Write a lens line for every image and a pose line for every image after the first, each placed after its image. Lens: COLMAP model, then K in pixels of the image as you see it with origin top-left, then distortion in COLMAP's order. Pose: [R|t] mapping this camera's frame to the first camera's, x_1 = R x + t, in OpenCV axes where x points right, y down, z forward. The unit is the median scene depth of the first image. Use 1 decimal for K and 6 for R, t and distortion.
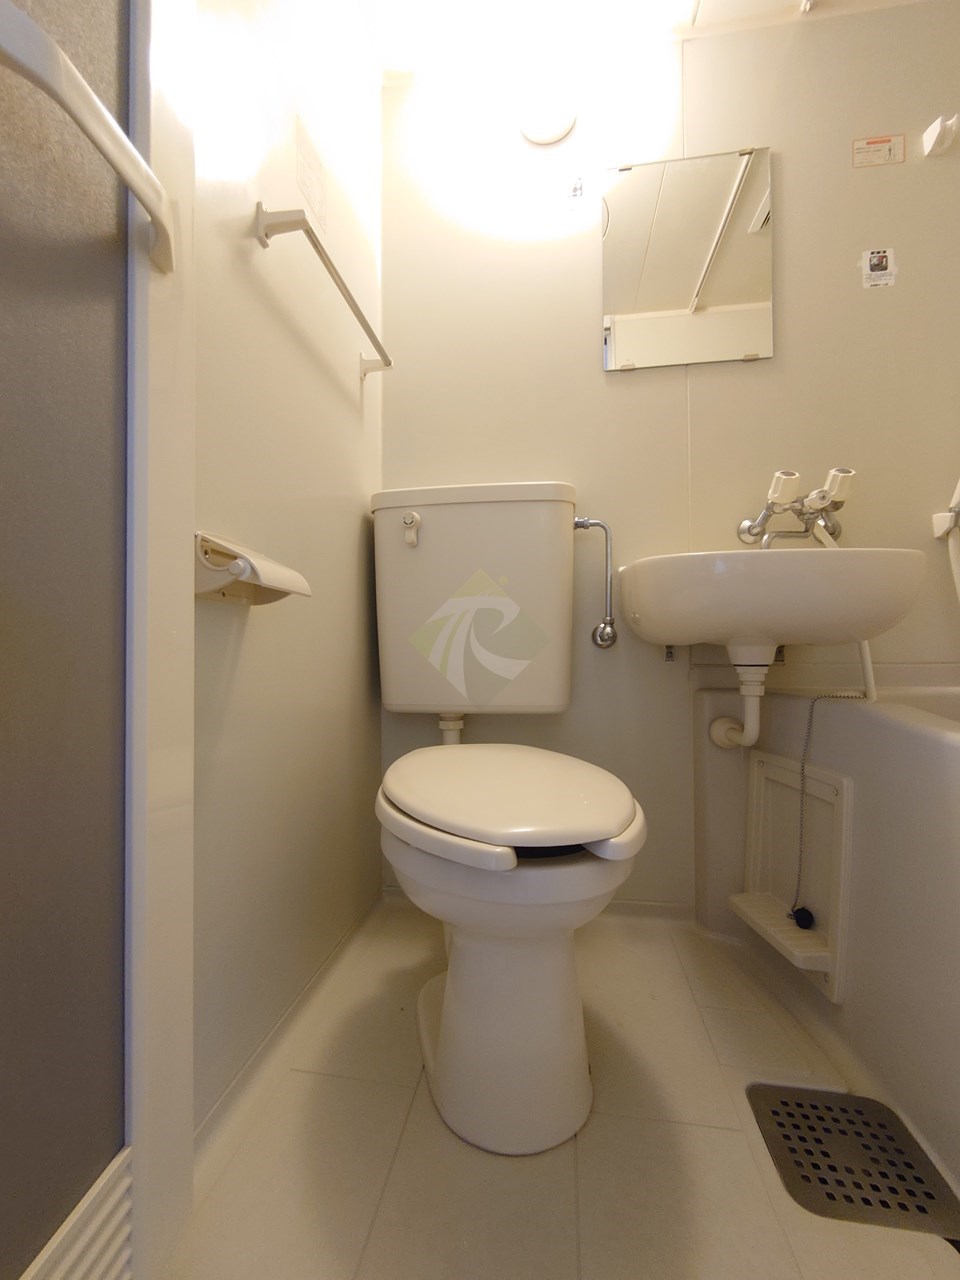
lens RADIAL K [[548.7, 0, 479.0], [0, 548.7, 646.0], [0, 0, 1]] dist [0.001361, -0.001549]
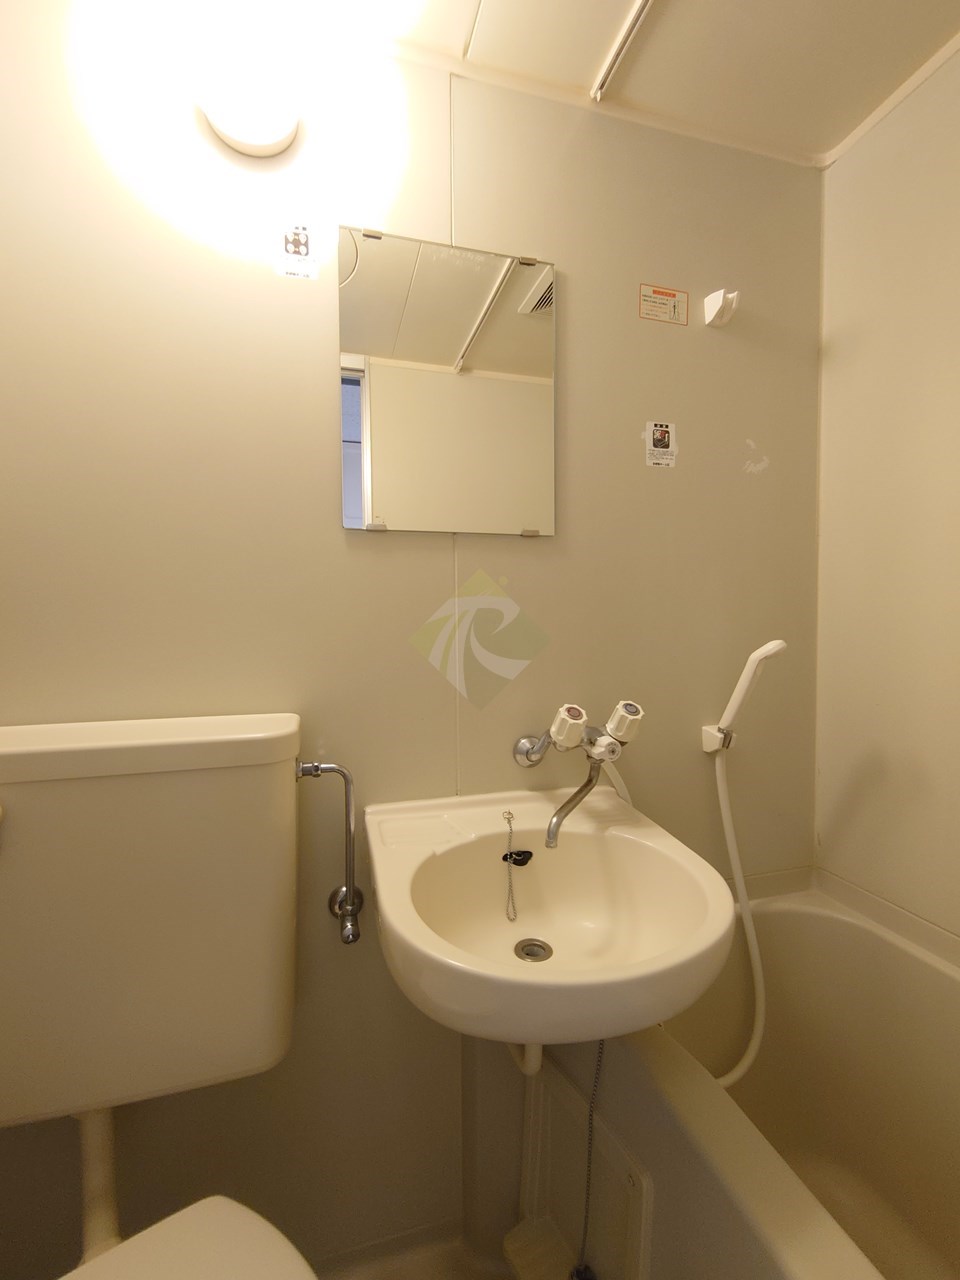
lens RADIAL K [[548.7, 0, 478.5], [0, 548.7, 638.5], [0, 0, 1]] dist [0.001361, -0.001549]
pose [[0.913902, -0.015878, 0.405624, 0.107739], [-0.004558, 0.998770, 0.049367, -0.424349], [-0.405909, -0.046966, 0.912706, 0.310993]]
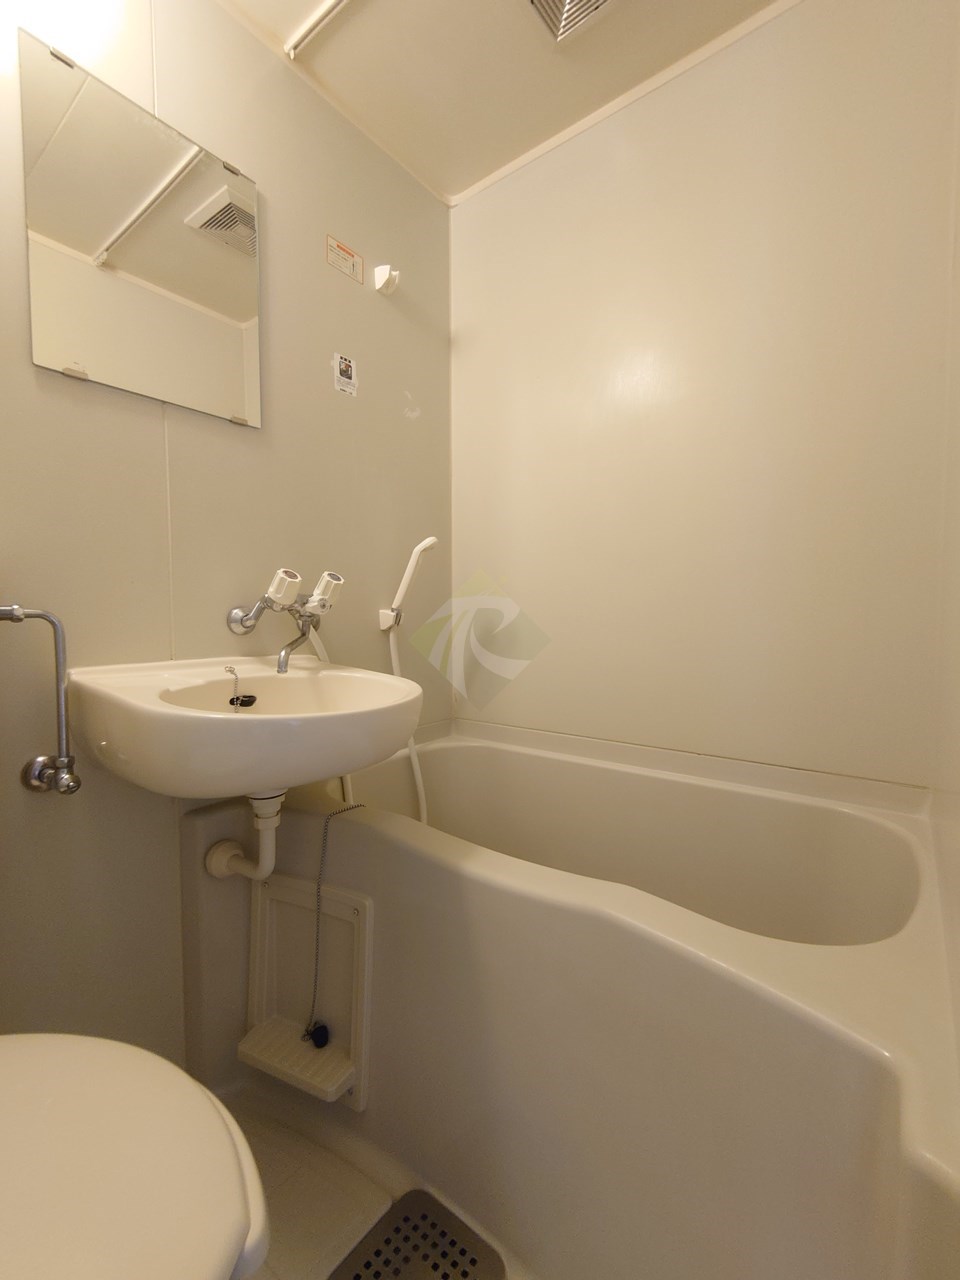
lens RADIAL K [[548.7, 0, 479.9], [0, 548.7, 640.8], [0, 0, 1]] dist [0.001361, -0.001549]
pose [[0.483614, -0.041804, 0.874282, -0.097012], [-0.014707, 0.998330, 0.055871, -0.238186], [-0.875158, -0.039879, 0.482192, 0.239483]]
